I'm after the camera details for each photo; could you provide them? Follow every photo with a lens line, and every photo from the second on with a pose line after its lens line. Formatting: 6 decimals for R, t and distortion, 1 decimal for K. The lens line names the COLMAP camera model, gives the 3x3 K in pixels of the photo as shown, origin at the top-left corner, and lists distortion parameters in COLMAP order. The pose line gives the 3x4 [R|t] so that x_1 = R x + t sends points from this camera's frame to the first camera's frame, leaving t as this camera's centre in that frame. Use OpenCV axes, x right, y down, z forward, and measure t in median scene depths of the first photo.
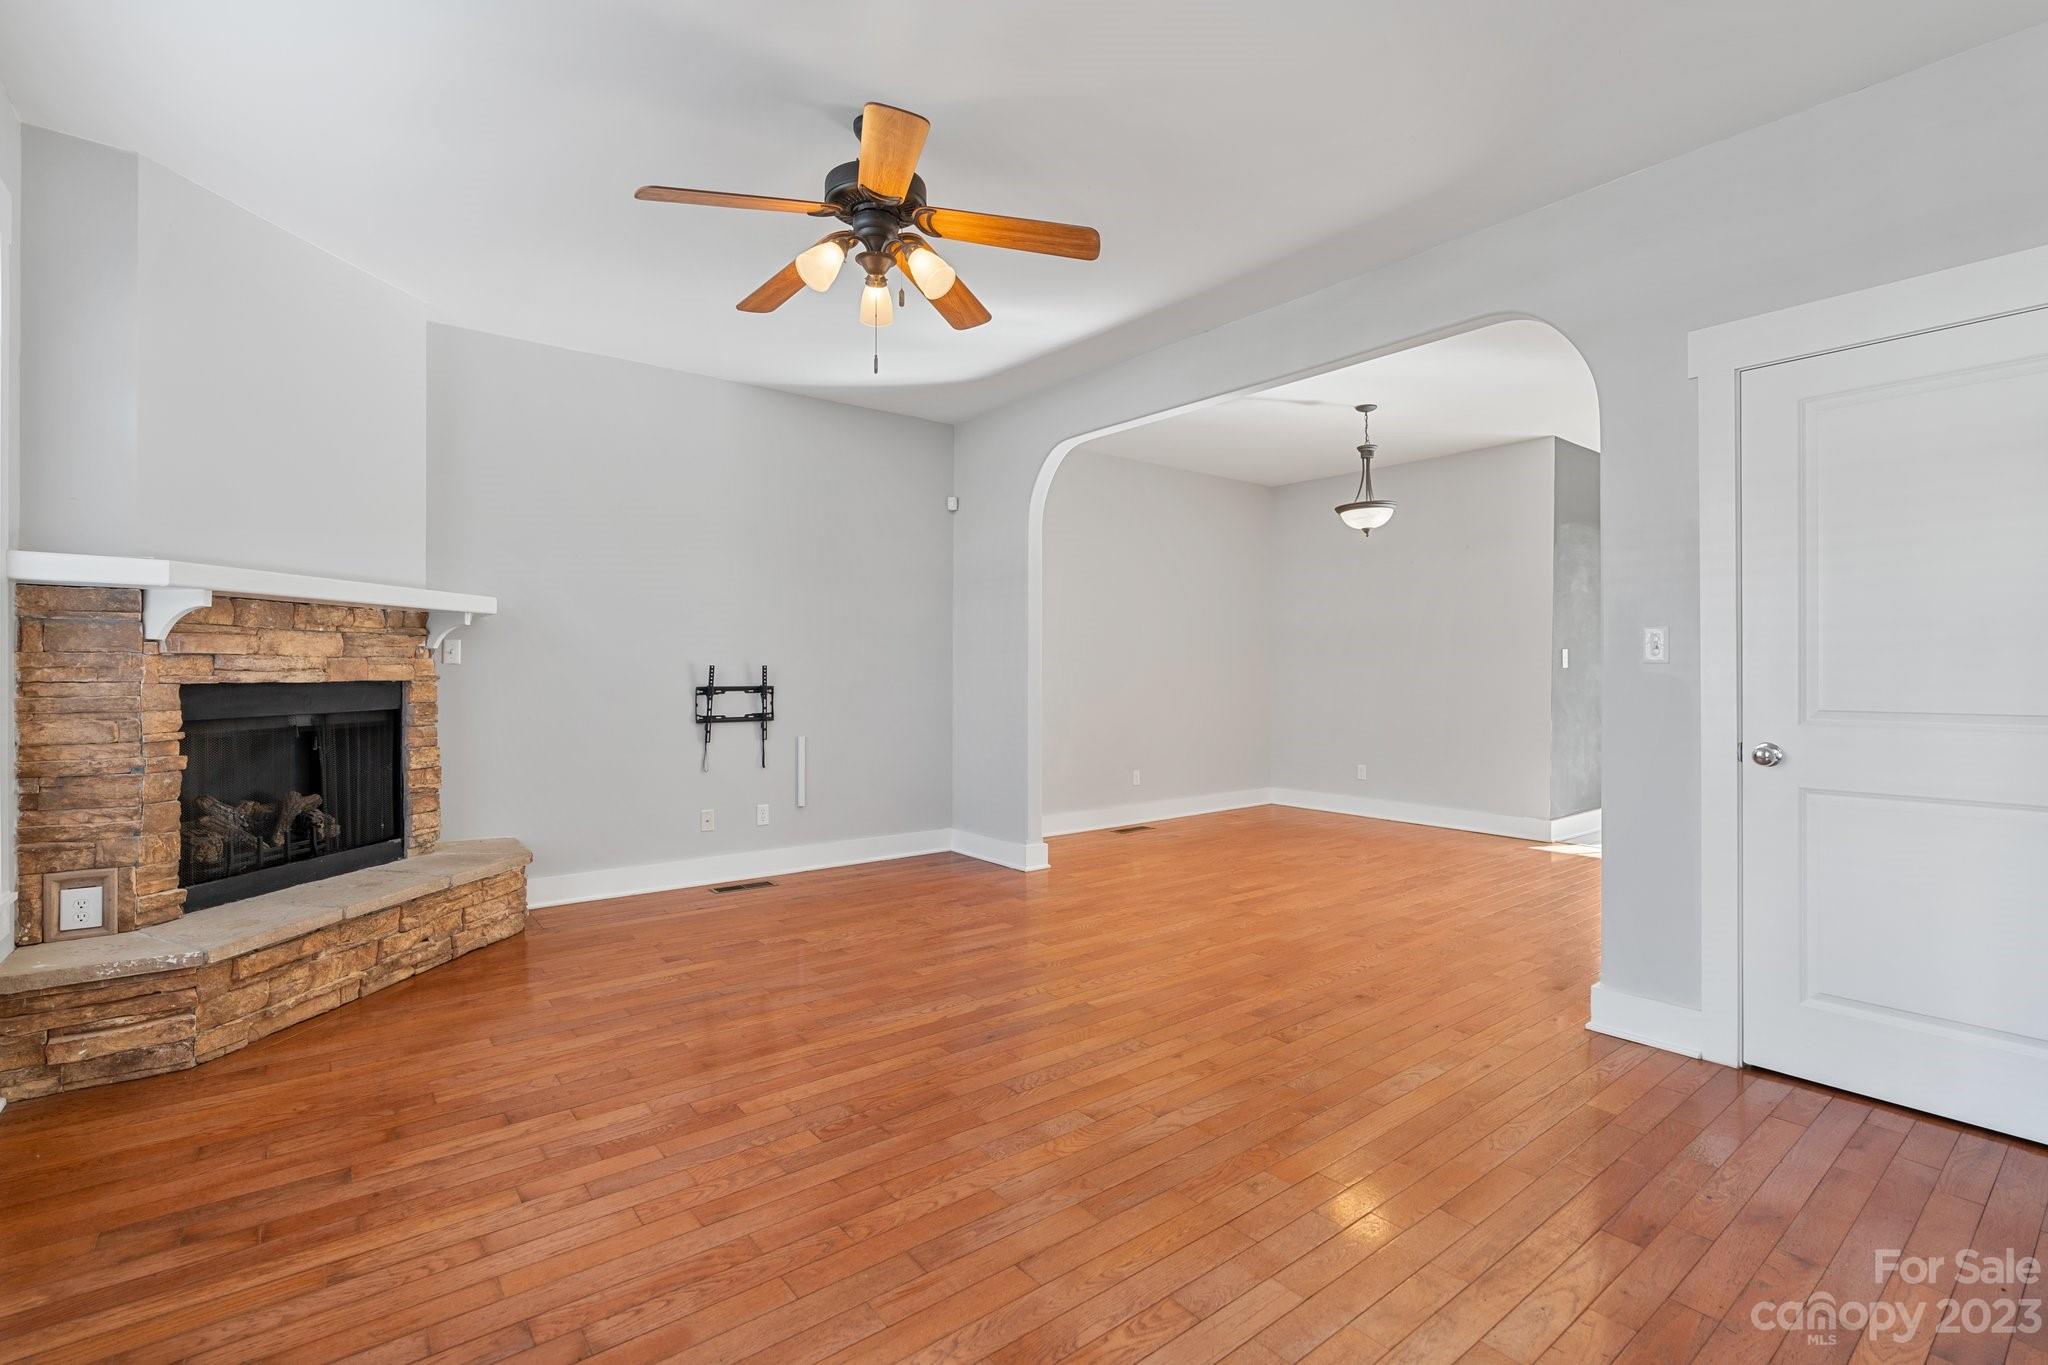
lens RADIAL K [[929.3, 0, 1031.2], [0, 929.3, 680.0], [0, 0, 1]] dist [-0.009653, 0.003991]
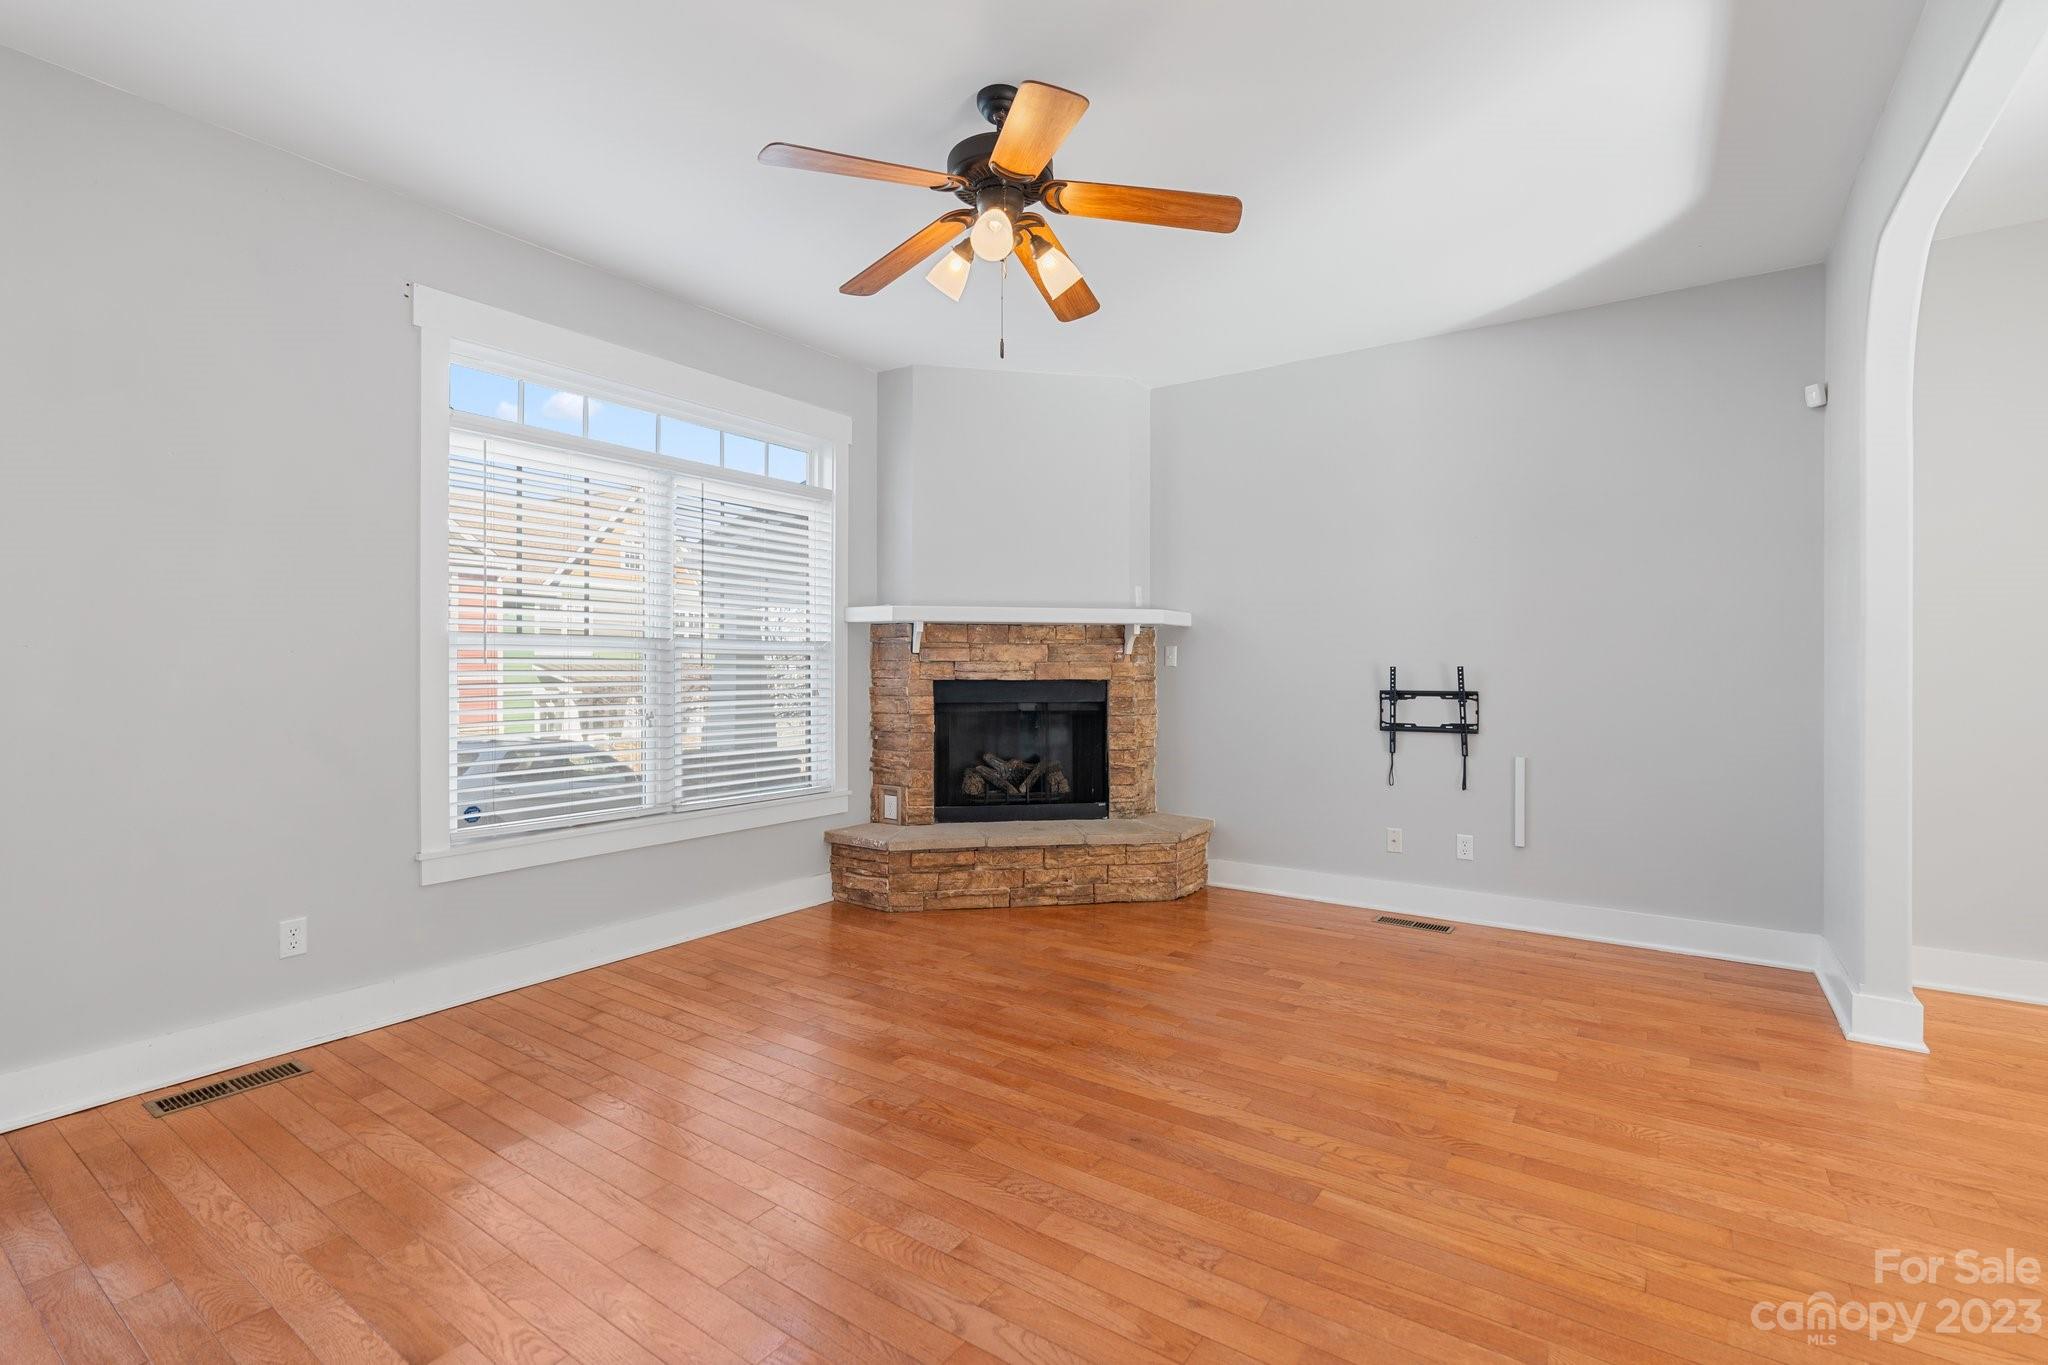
lens RADIAL K [[929.3, 0, 1038.7], [0, 929.3, 674.8], [0, 0, 1]] dist [-0.009653, 0.003991]
pose [[0.290831, 0.003596, -0.956768, 0.589098], [-0.011144, 0.999938, 0.000370, -0.006232], [0.956709, 0.010554, 0.290853, 0.597627]]
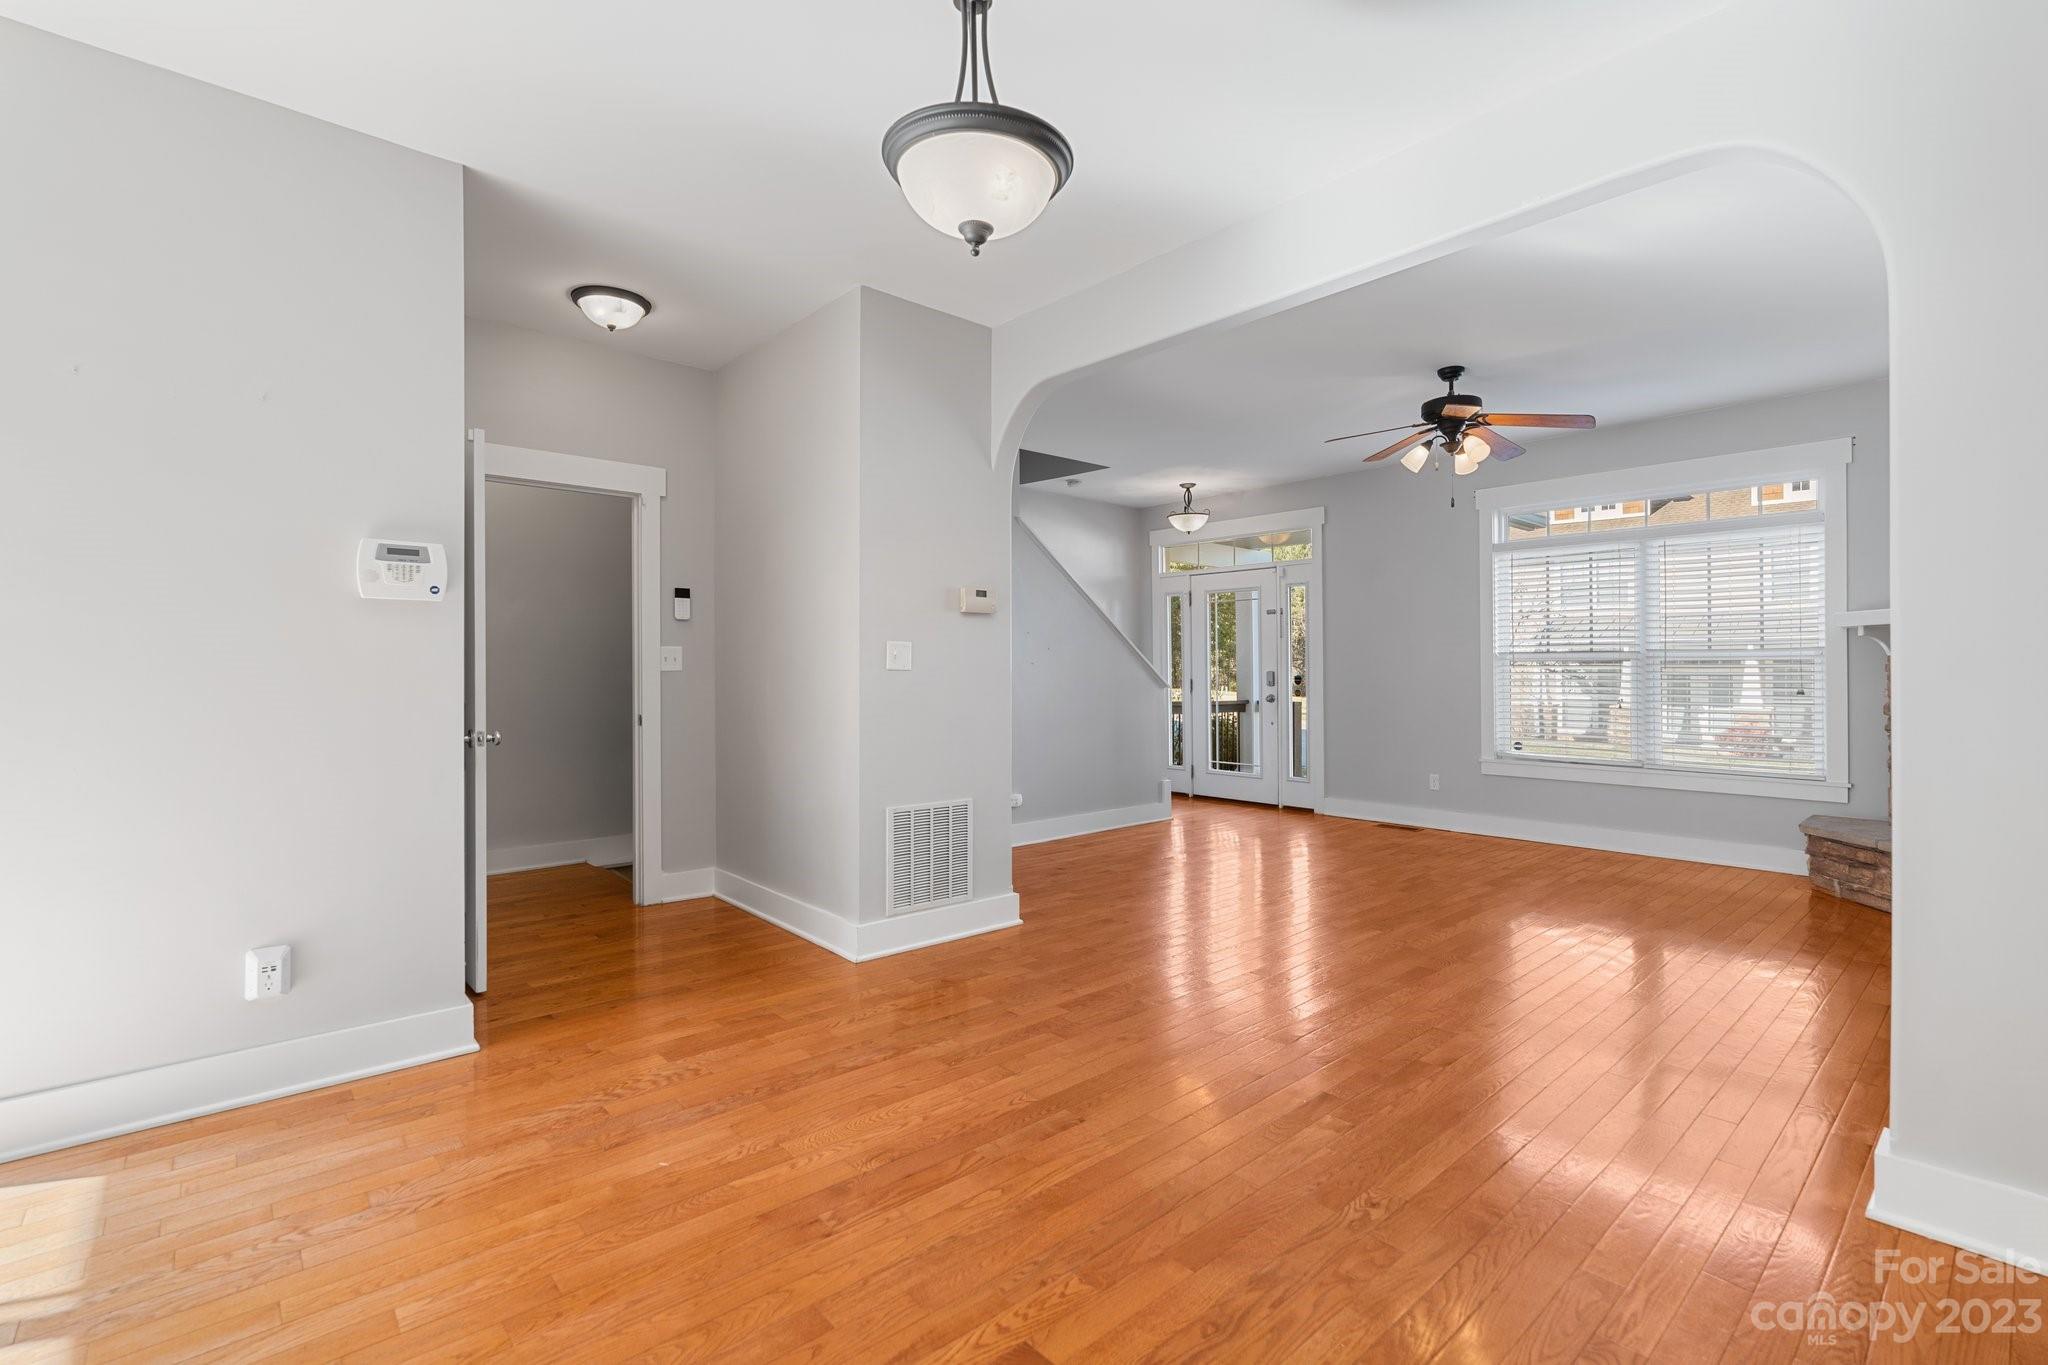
lens RADIAL K [[929.3, 0, 1015.6], [0, 929.3, 665.7], [0, 0, 1]] dist [-0.009653, 0.003991]
pose [[-0.998635, 0.001171, -0.052212, 0.608610], [0.000545, 0.999928, 0.012001, -0.039657], [0.052222, 0.011956, -0.998564, 2.145439]]
